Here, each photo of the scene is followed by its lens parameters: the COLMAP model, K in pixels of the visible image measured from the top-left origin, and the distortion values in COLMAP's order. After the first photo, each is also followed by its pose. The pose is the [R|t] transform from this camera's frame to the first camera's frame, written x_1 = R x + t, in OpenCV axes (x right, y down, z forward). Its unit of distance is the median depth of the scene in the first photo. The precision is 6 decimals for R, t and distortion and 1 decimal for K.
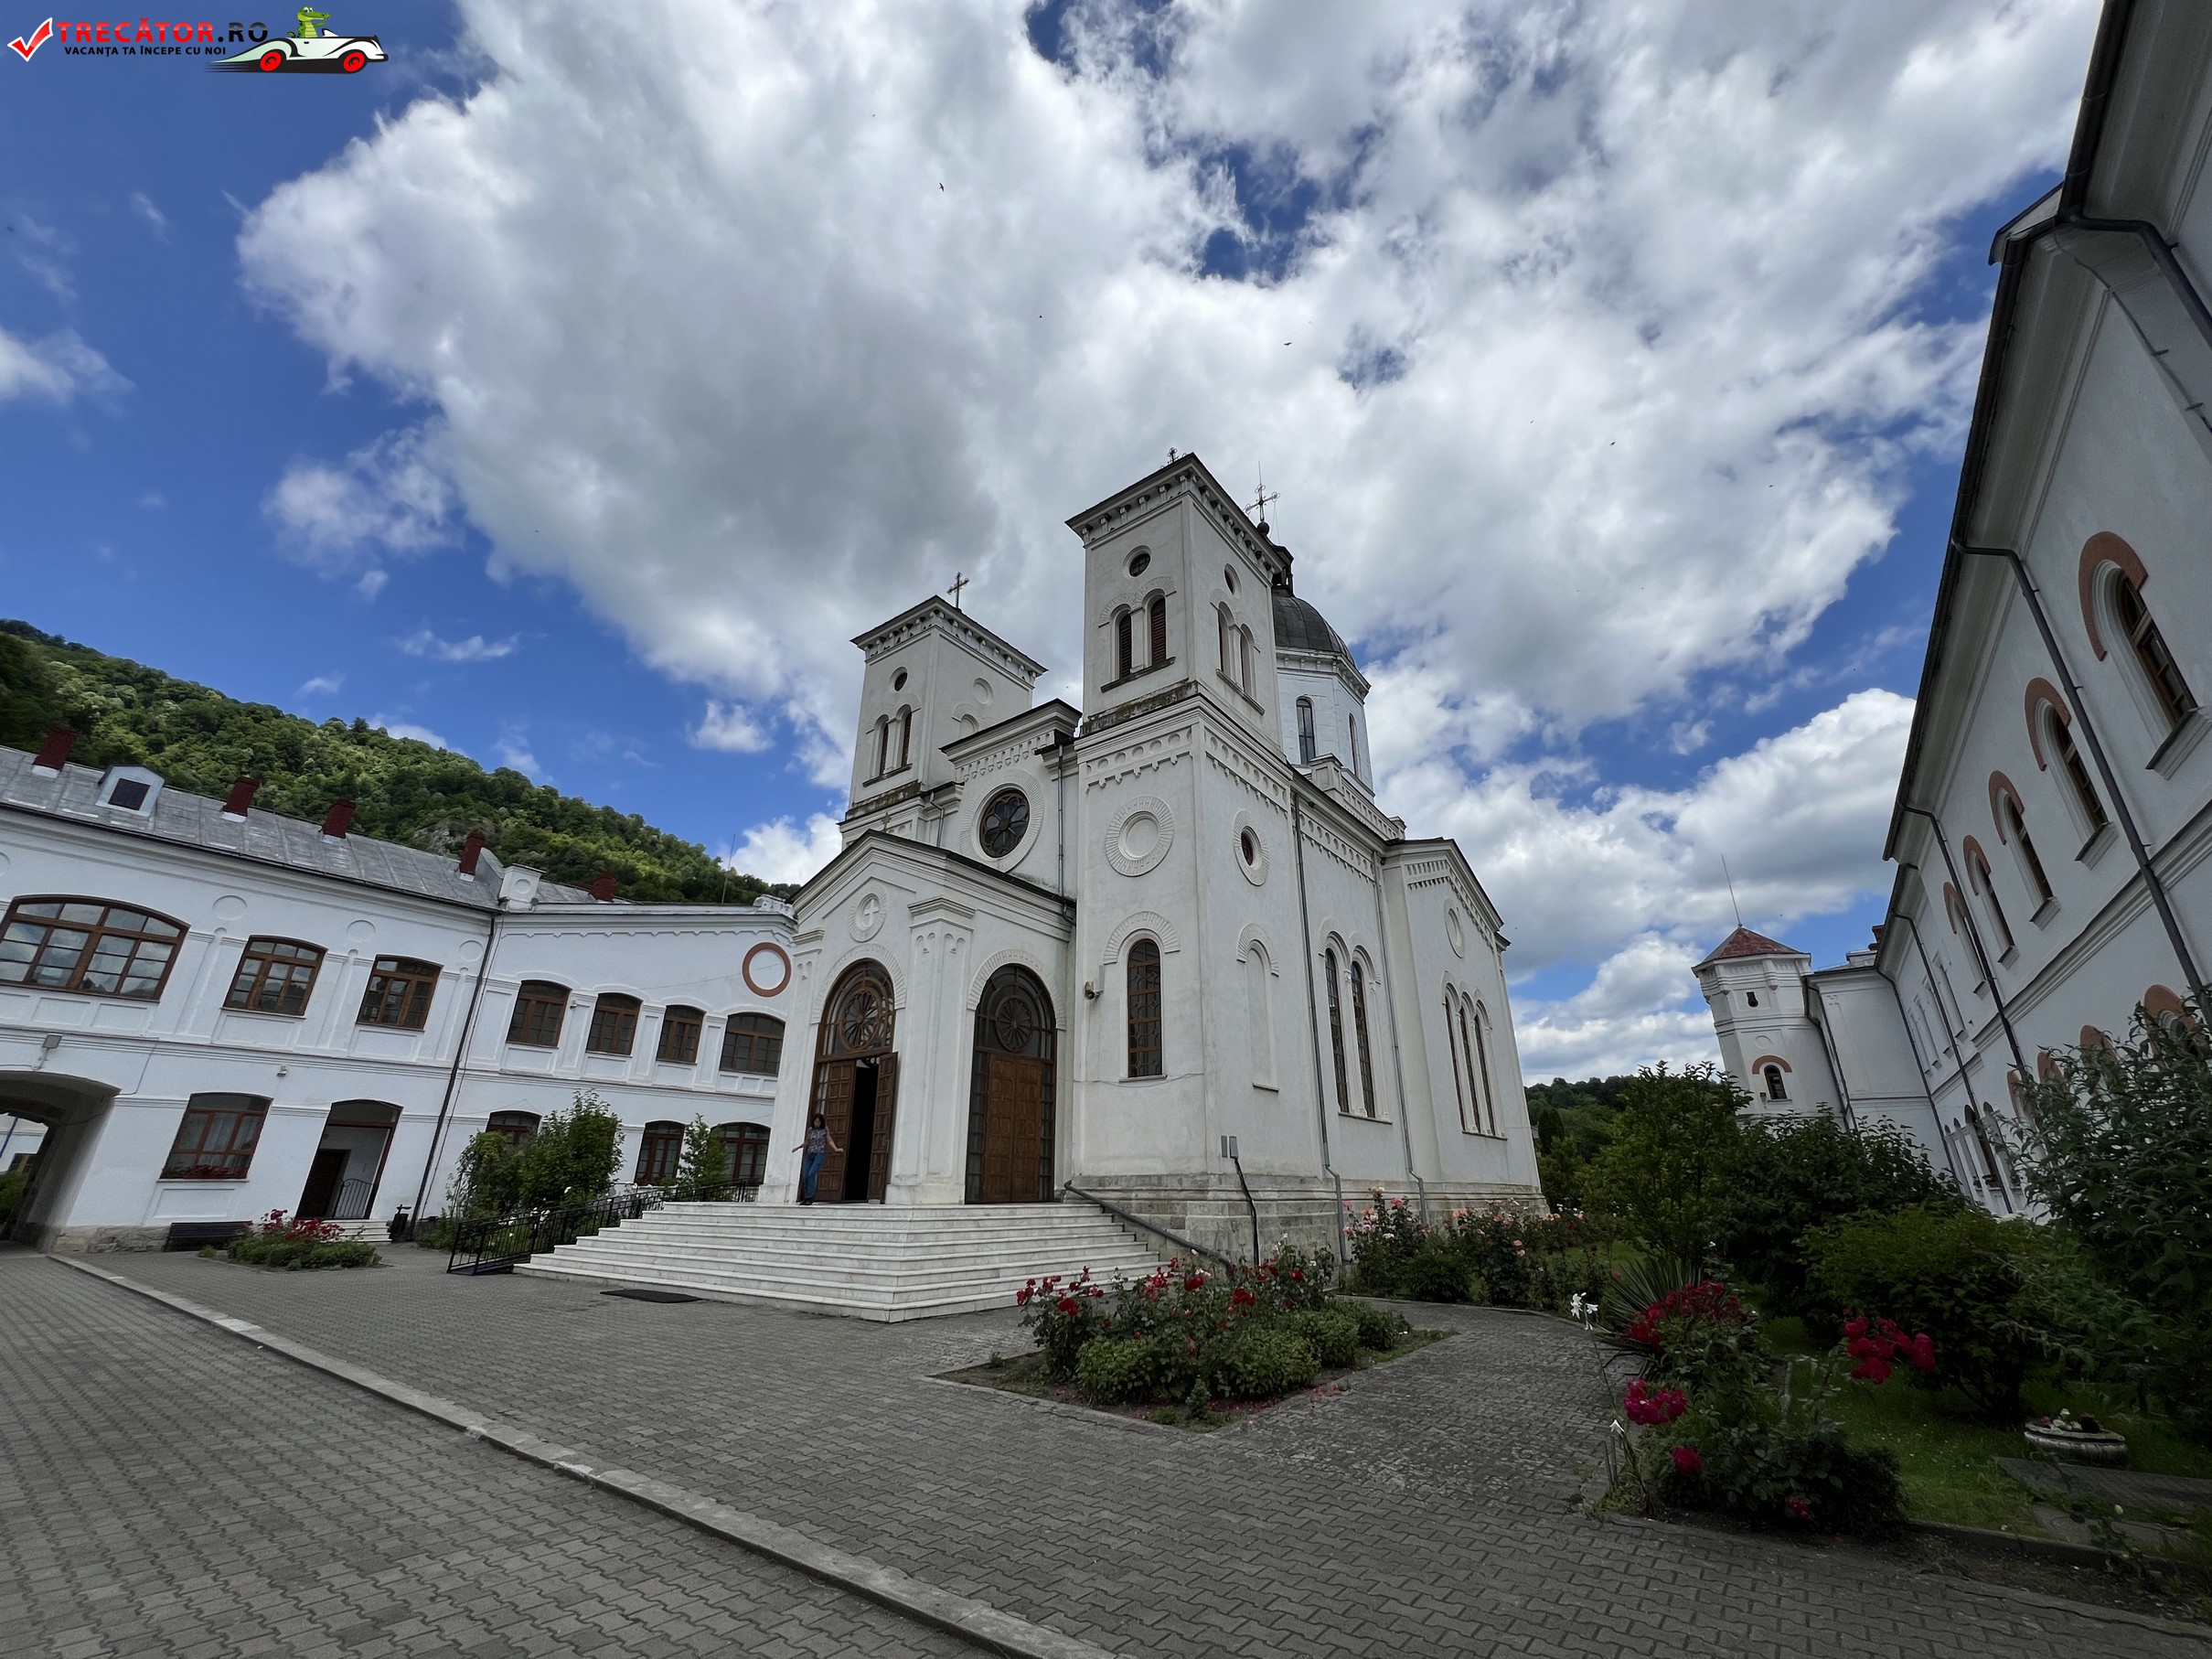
lens RADIAL K [[882.8, 0, 1102.7], [0, 882.8, 840.7], [0, 0, 1]] dist [0.002037, 0.000148]
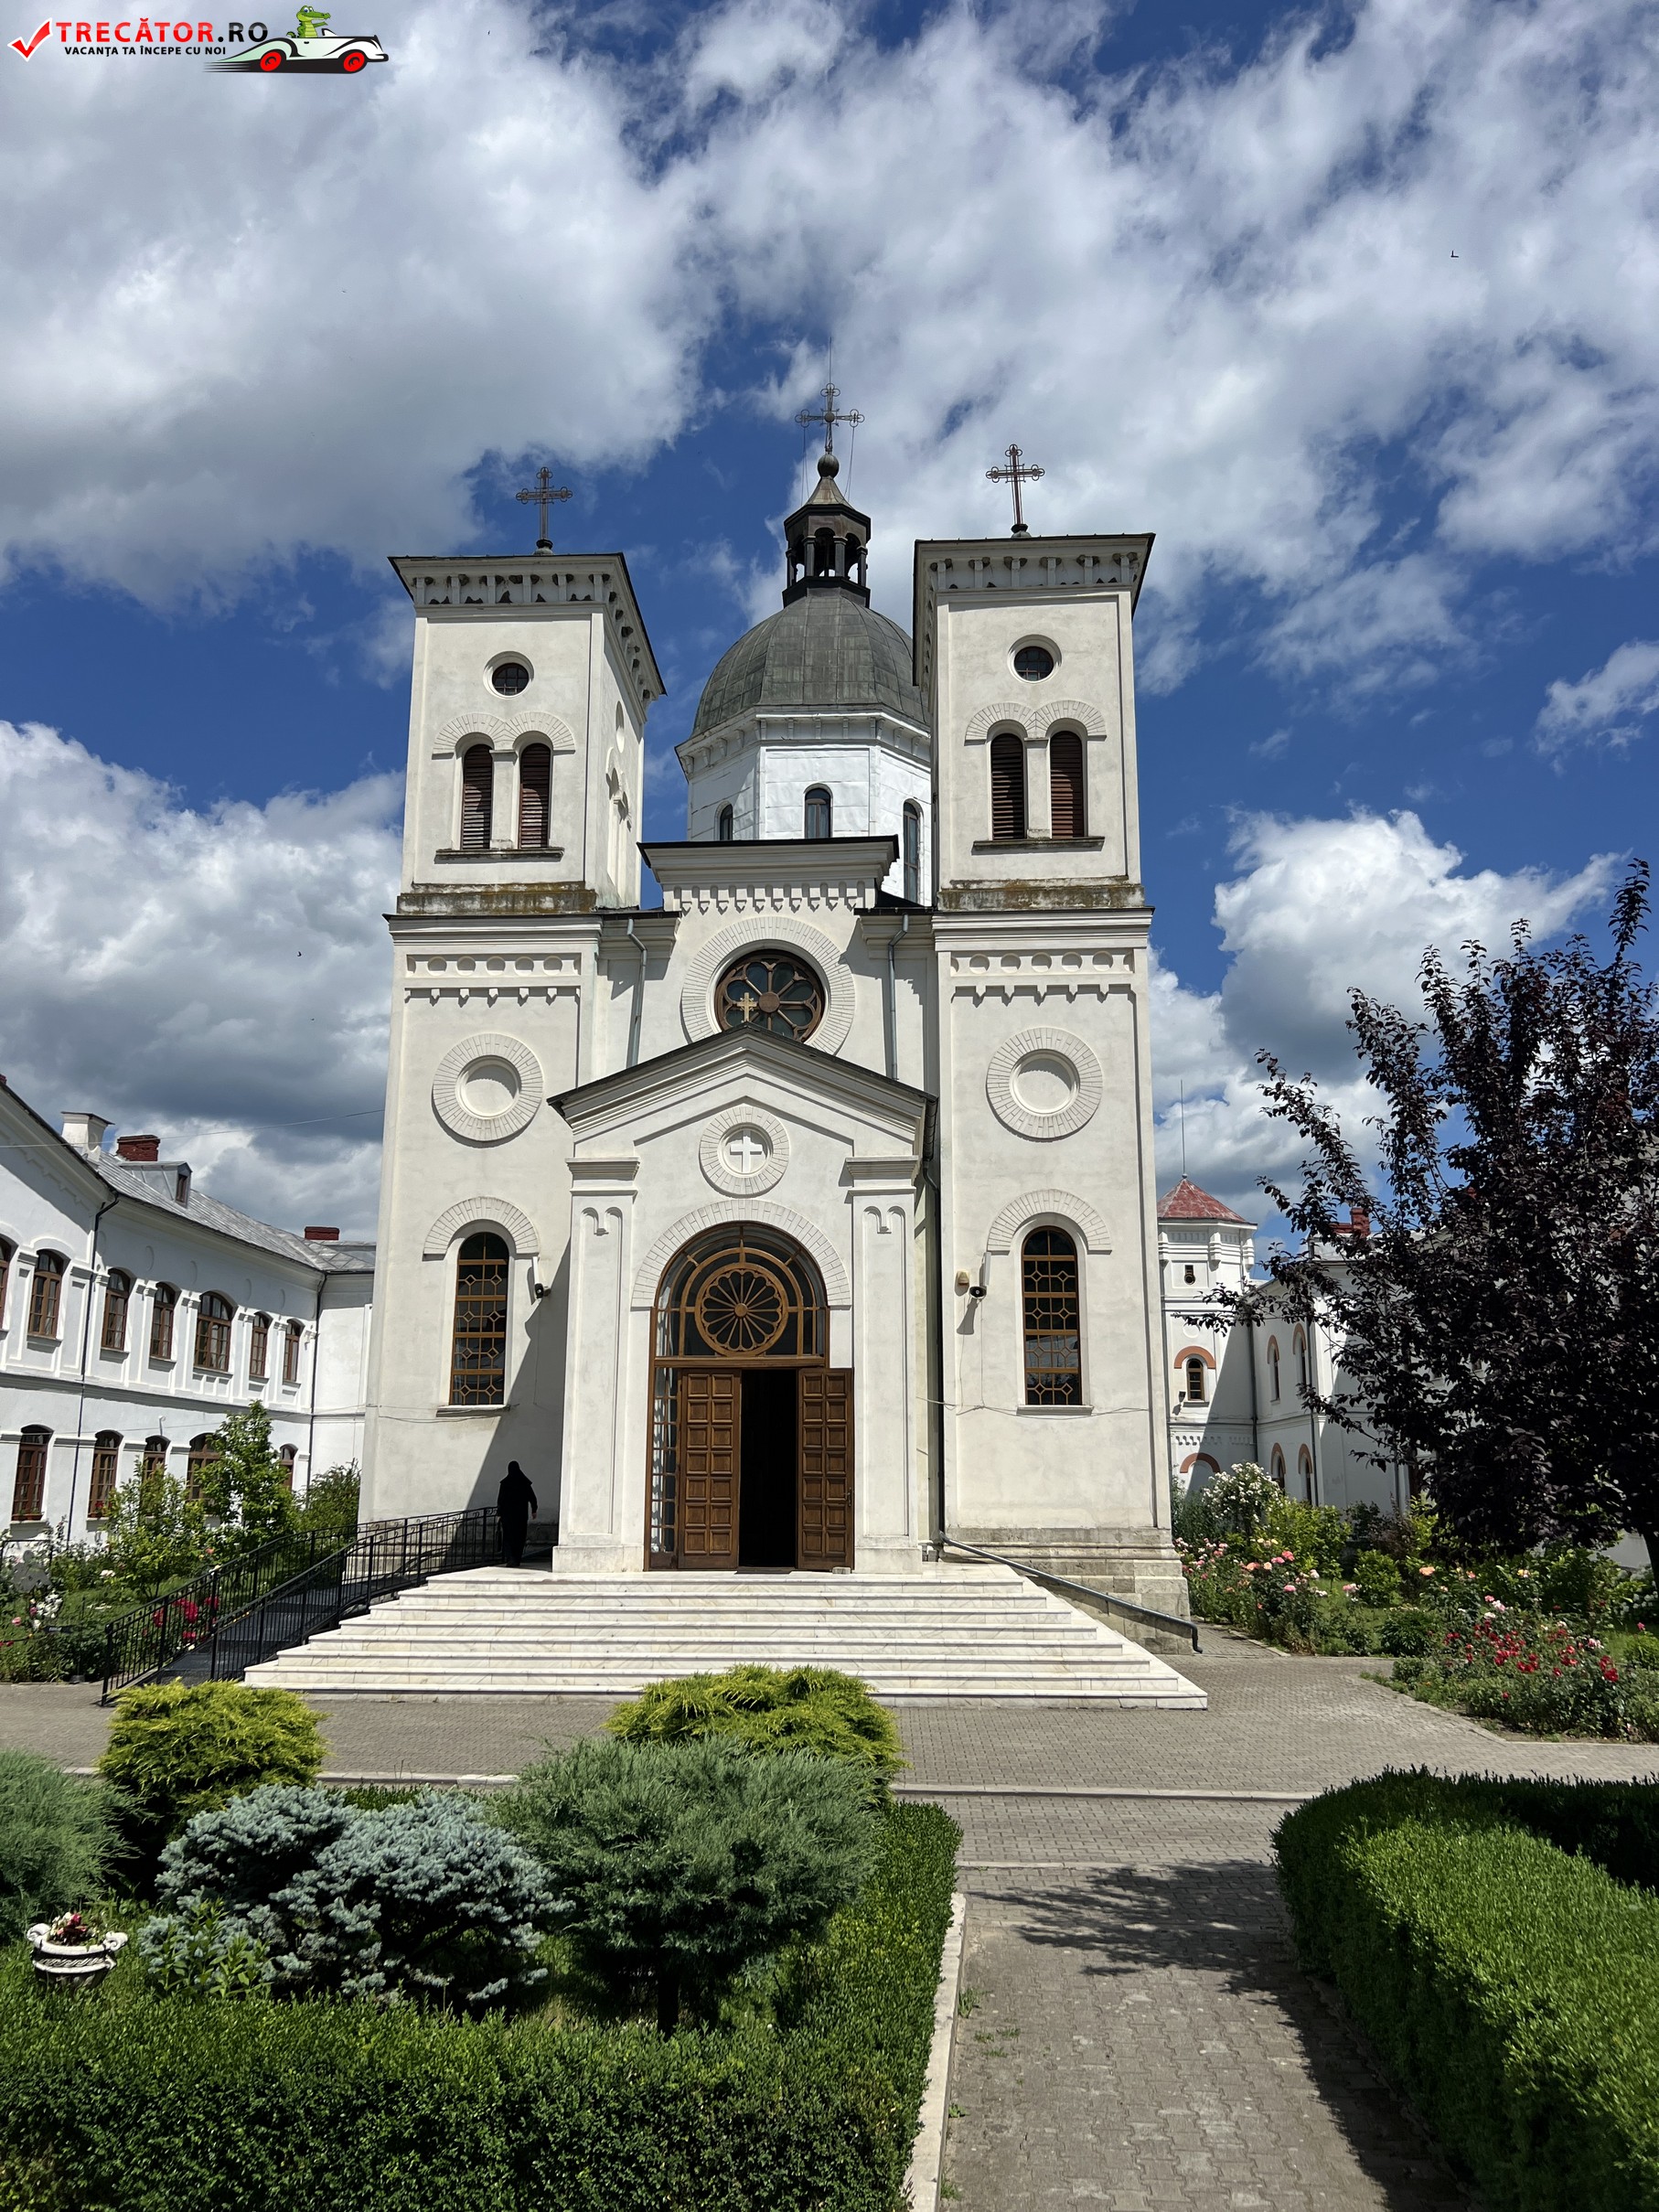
lens RADIAL K [[1685.9, 0, 829.5], [0, 1685.9, 1106.0], [0, 0, 1]] dist [0.104720, -0.002067]
pose [[0.825011, 0.124278, 0.551282, -0.884787], [-0.206707, 0.974282, 0.089706, -0.077343], [-0.525956, -0.187962, 0.829482, -0.084272]]
